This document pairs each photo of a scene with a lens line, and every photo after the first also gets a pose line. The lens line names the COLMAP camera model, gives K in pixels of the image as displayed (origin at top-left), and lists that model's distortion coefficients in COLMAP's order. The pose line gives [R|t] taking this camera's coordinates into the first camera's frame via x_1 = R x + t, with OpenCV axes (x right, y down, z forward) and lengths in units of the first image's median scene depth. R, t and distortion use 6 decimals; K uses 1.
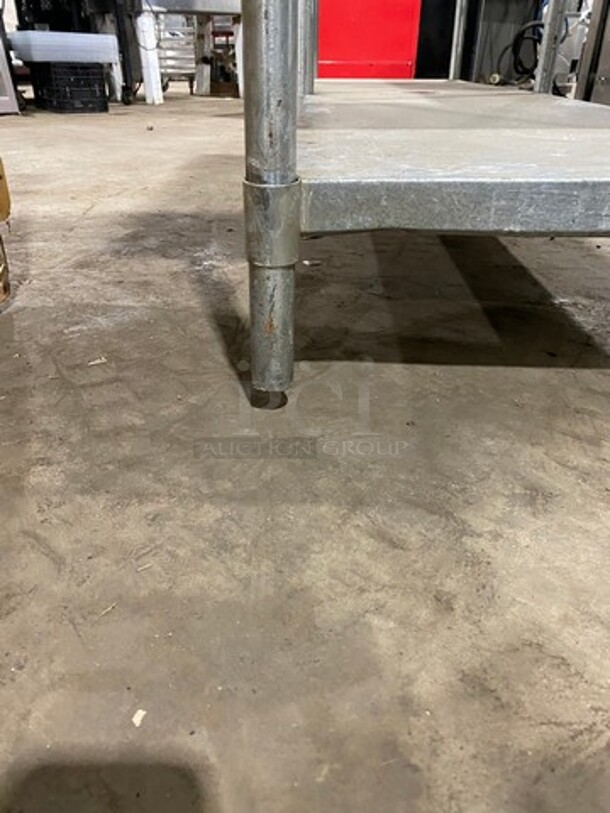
lens RADIAL K [[618.8, 0, 302.2], [0, 618.8, 411.7], [0, 0, 1]] dist [0.017357, -0.012904]
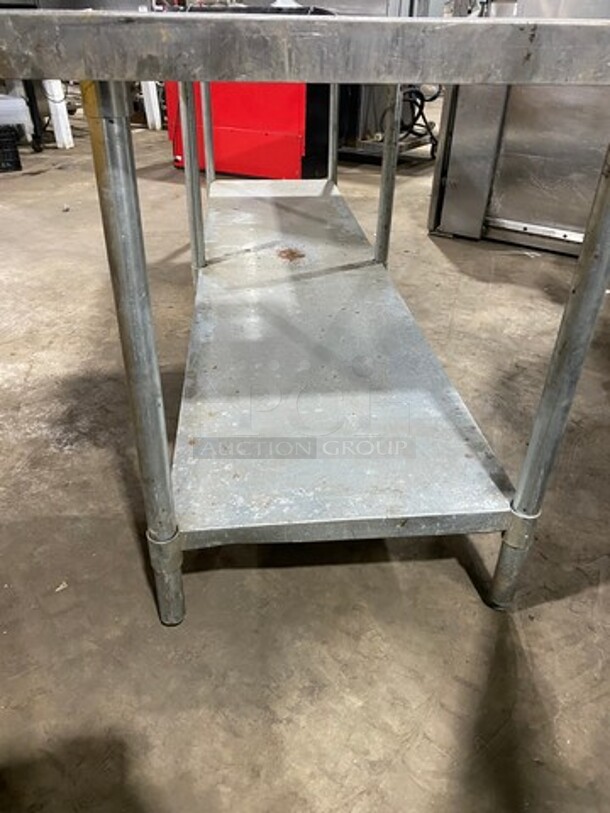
lens RADIAL K [[618.8, 0, 302.5], [0, 618.8, 401.2], [0, 0, 1]] dist [0.017357, -0.012904]
pose [[0.992480, -0.058435, 0.107557, 0.170148], [0.054548, 0.997759, 0.038739, -0.744608], [-0.109580, -0.032581, 0.993444, -0.779298]]
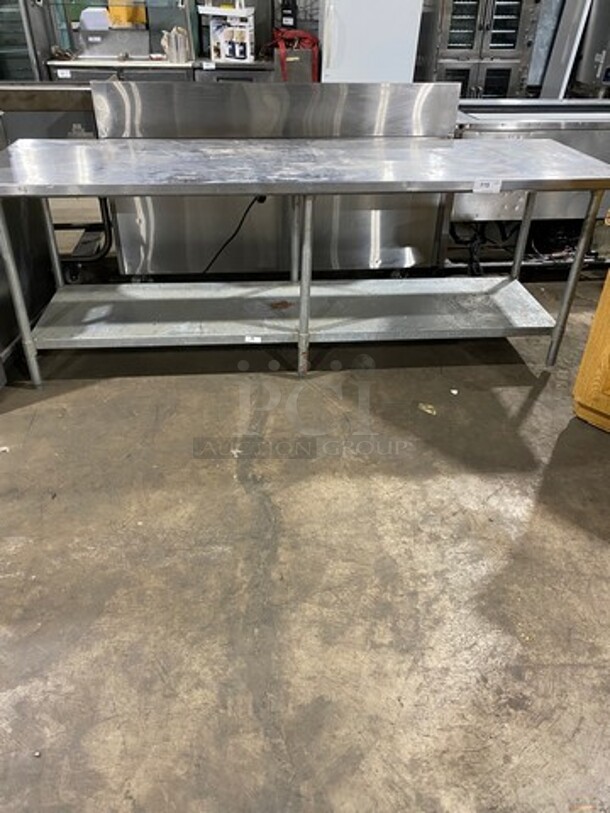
lens RADIAL K [[618.8, 0, 303.0], [0, 618.8, 407.1], [0, 0, 1]] dist [0.017357, -0.012904]
pose [[-0.636987, -0.442290, 0.631369, -2.356806], [0.371856, 0.541140, 0.754248, -4.546858], [-0.675256, 0.715225, -0.180231, 3.742405]]
